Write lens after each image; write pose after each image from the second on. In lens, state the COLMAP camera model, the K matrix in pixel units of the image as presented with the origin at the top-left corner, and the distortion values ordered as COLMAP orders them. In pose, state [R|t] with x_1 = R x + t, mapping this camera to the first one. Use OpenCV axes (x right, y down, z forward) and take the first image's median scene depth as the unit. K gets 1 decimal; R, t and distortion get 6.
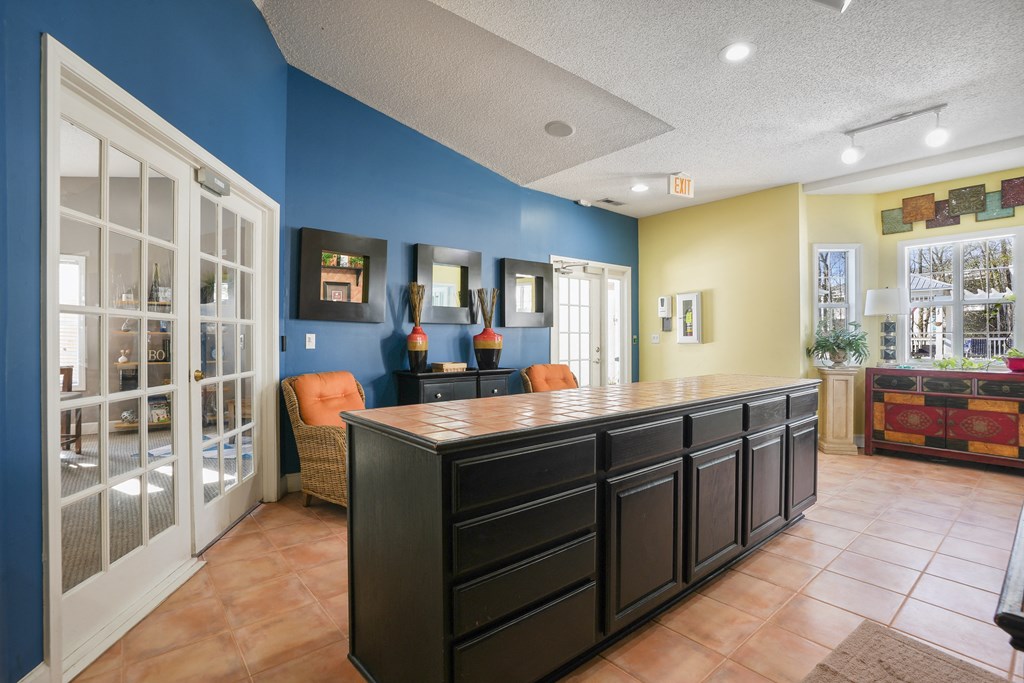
lens RADIAL K [[489.6, 0, 512.0], [0, 489.6, 341.5], [0, 0, 1]] dist [-0.062538, 0.028438]
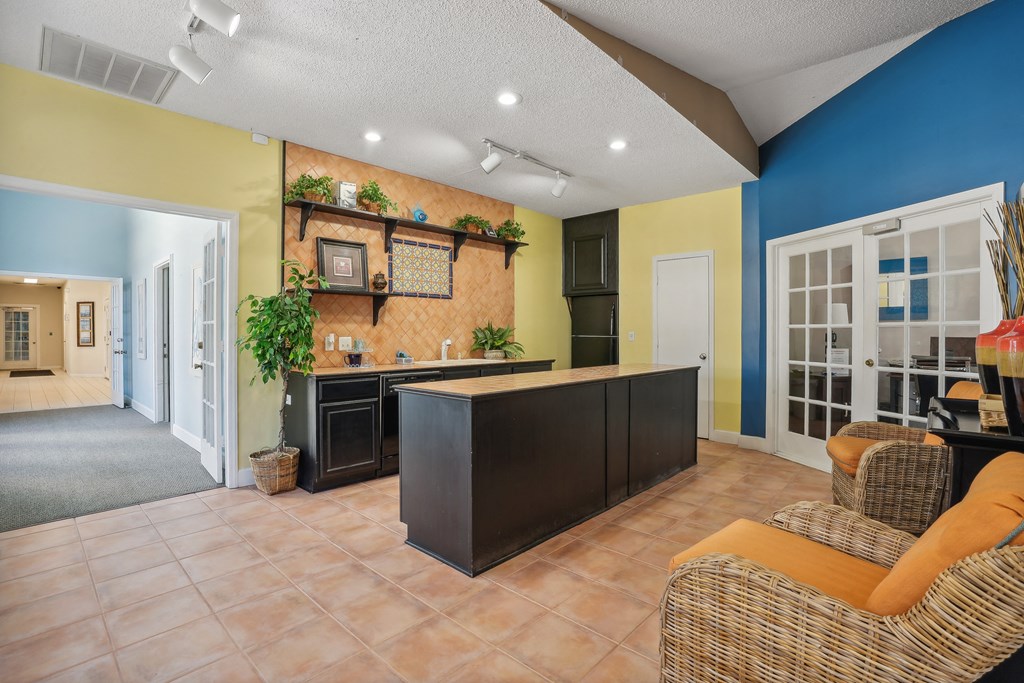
lens RADIAL K [[475.2, 0, 511.8], [0, 475.2, 334.5], [0, 0, 1]] dist [-0.050467, 0.026397]
pose [[-0.993704, -0.000094, -0.112034, 0.500653], [-0.000510, 0.999993, 0.003688, -0.019227], [0.112033, 0.003722, -0.993698, 1.832481]]
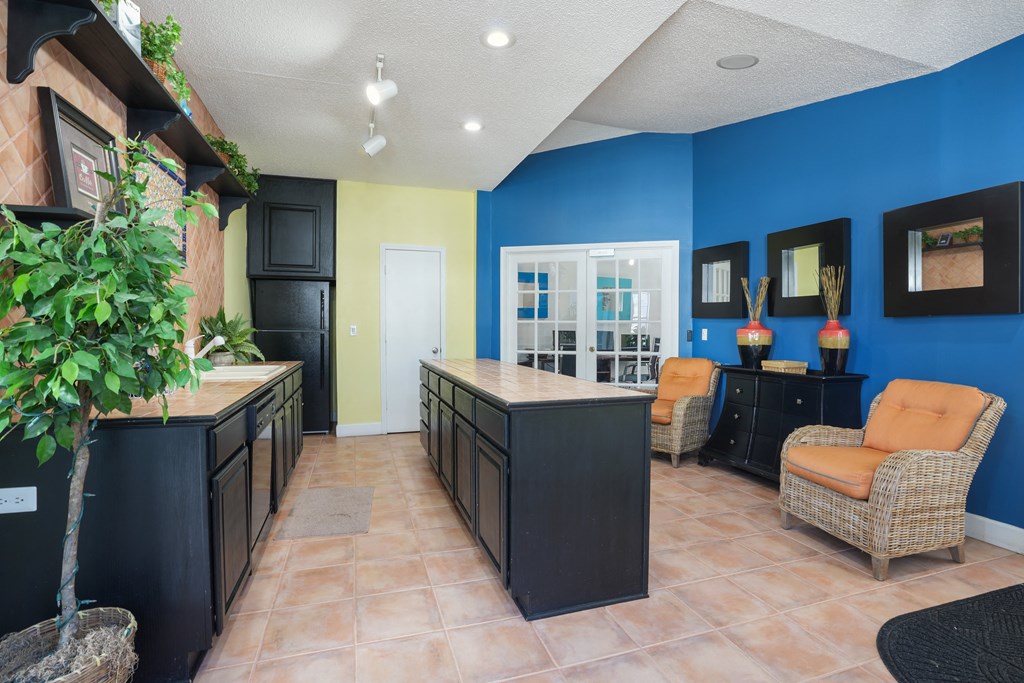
lens RADIAL K [[489.6, 0, 512.0], [0, 489.6, 341.5], [0, 0, 1]] dist [-0.062538, 0.028438]
pose [[-0.384294, 0.024160, -0.922895, 1.163873], [-0.005722, 0.999576, 0.028550, -0.018578], [0.923193, 0.016252, -0.383992, 1.188175]]
